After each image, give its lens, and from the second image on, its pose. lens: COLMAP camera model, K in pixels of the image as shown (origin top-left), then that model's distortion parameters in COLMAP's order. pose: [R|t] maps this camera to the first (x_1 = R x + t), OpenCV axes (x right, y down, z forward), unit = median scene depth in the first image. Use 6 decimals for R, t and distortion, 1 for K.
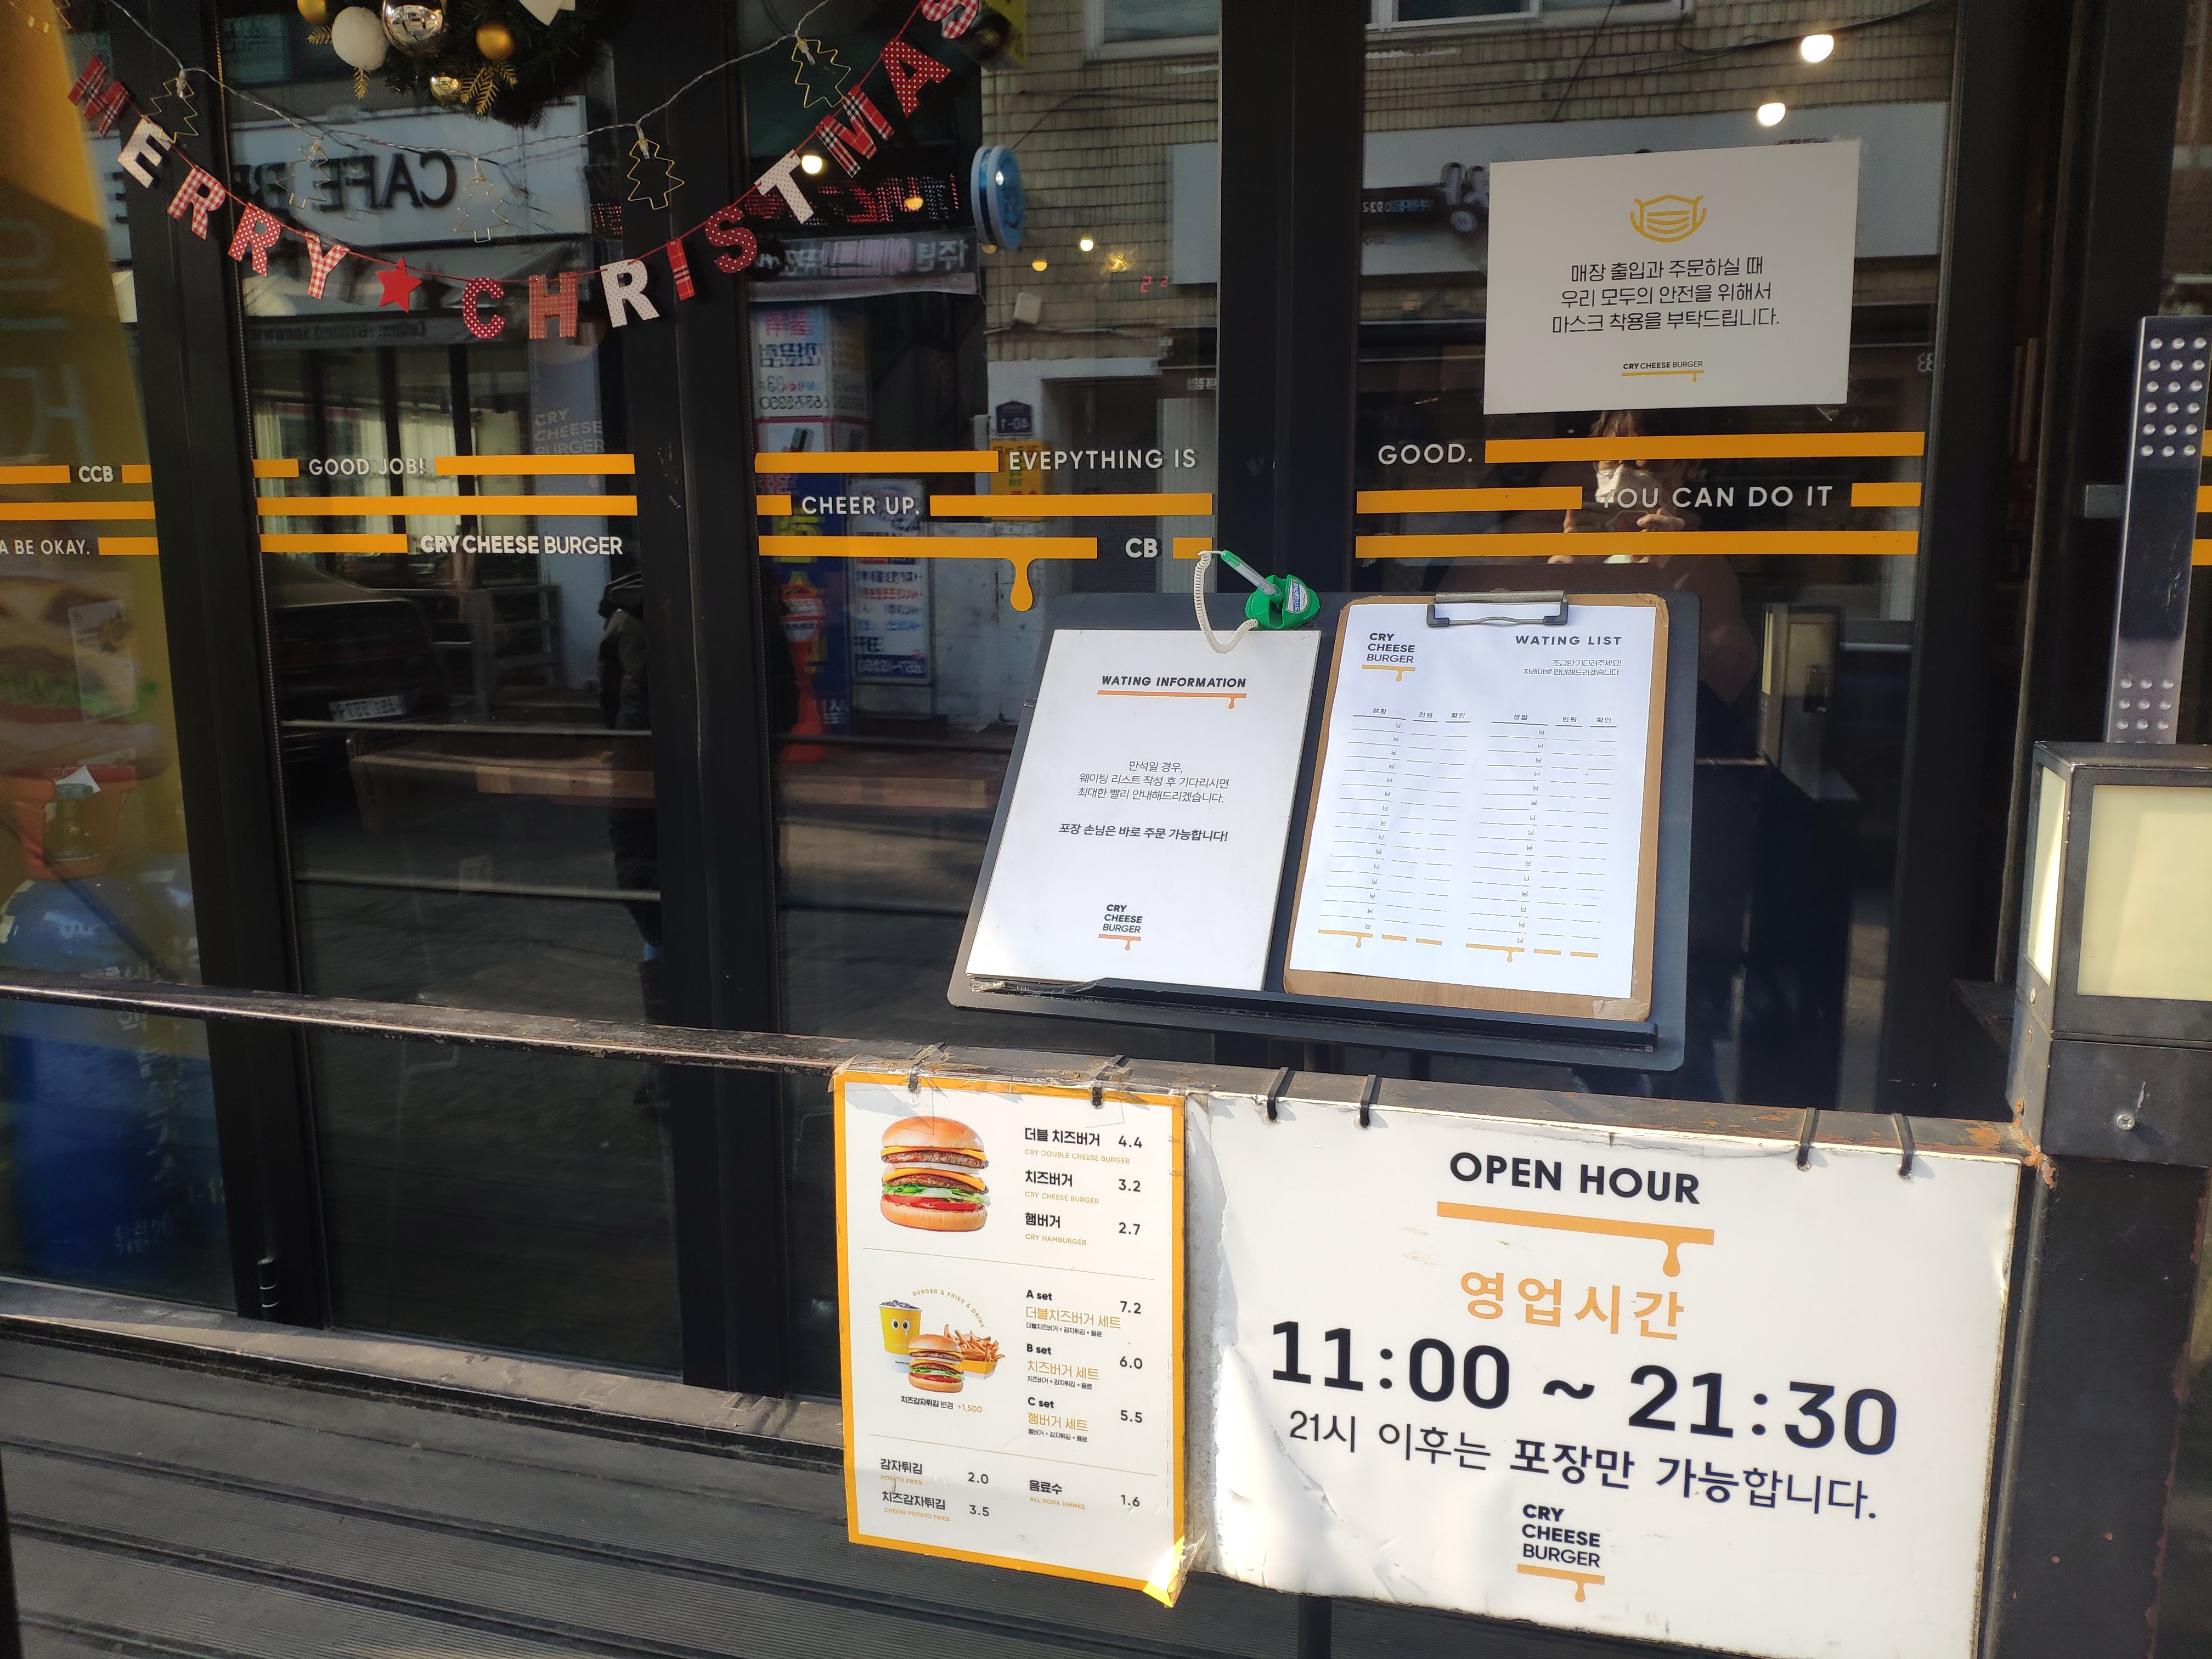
lens RADIAL K [[1938.7, 0, 1106.0], [0, 1938.7, 829.5], [0, 0, 1]] dist [0.027291, -0.004674]
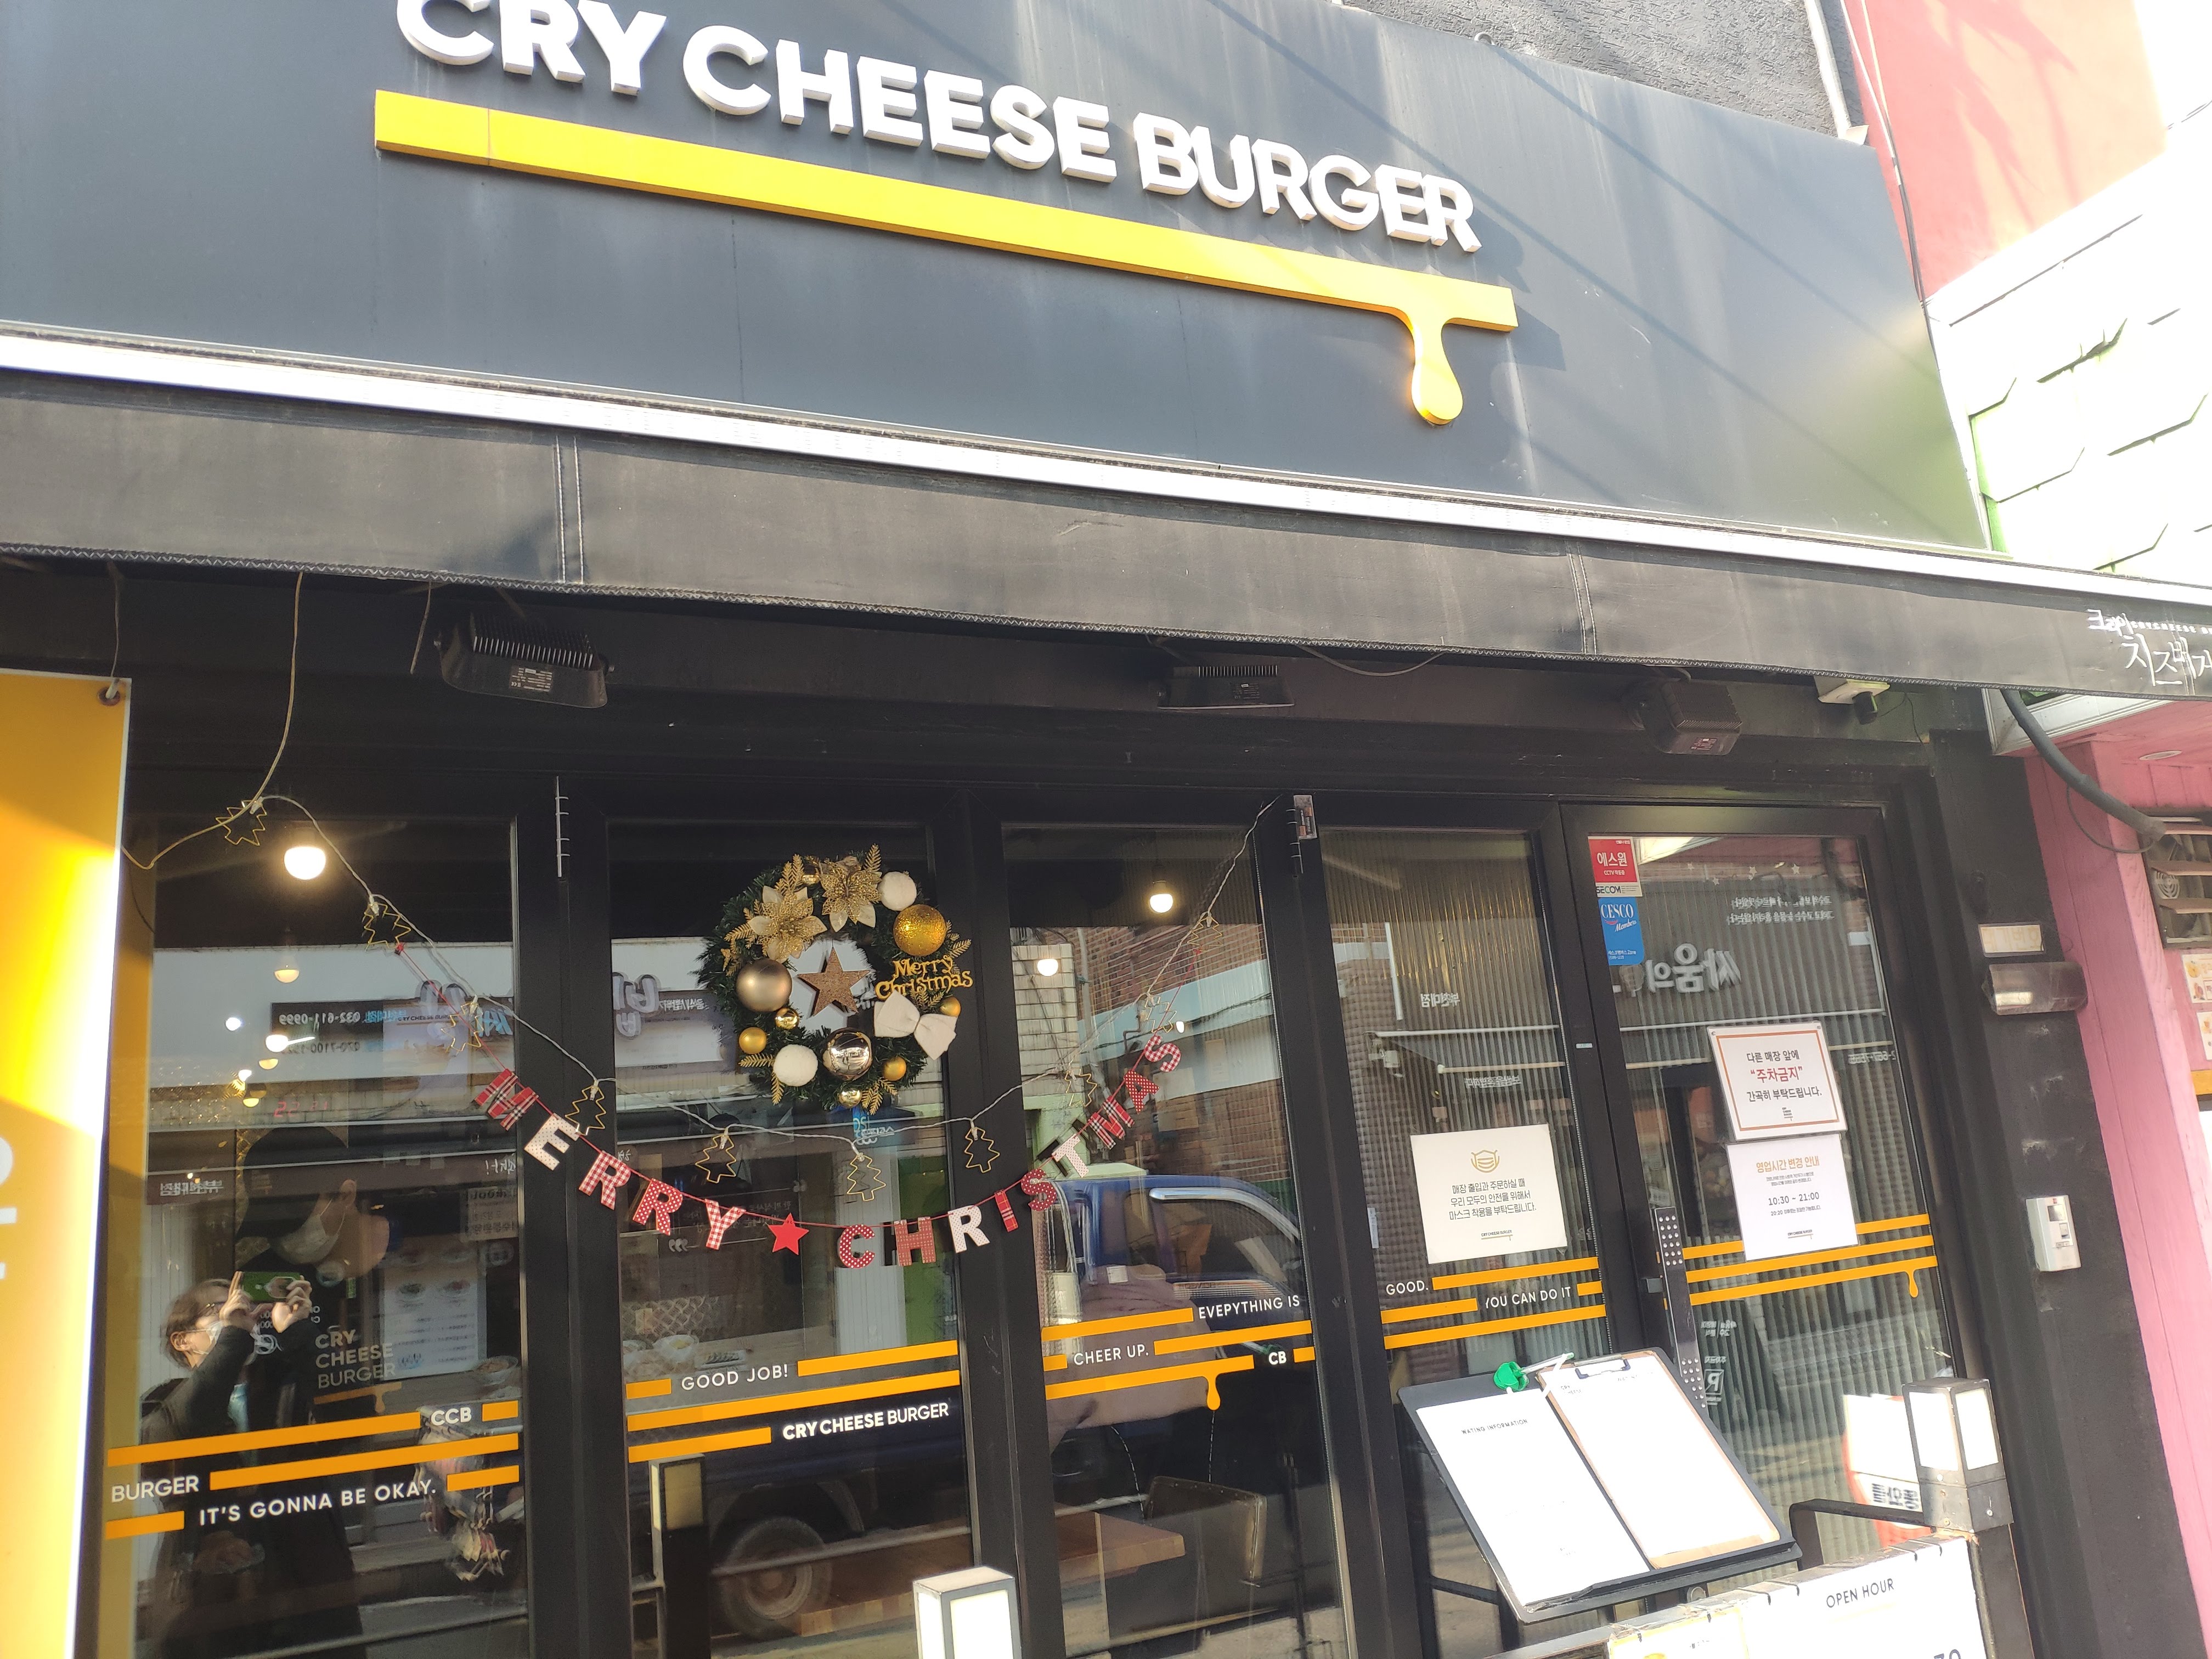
lens RADIAL K [[1938.7, 0, 1106.0], [0, 1938.7, 829.5], [0, 0, 1]] dist [0.027291, -0.004674]
pose [[0.685543, 0.068824, 0.724772, -1.390506], [0.193028, 0.942710, -0.272100, -0.154358], [-0.701977, 0.326438, 0.632983, -0.115136]]
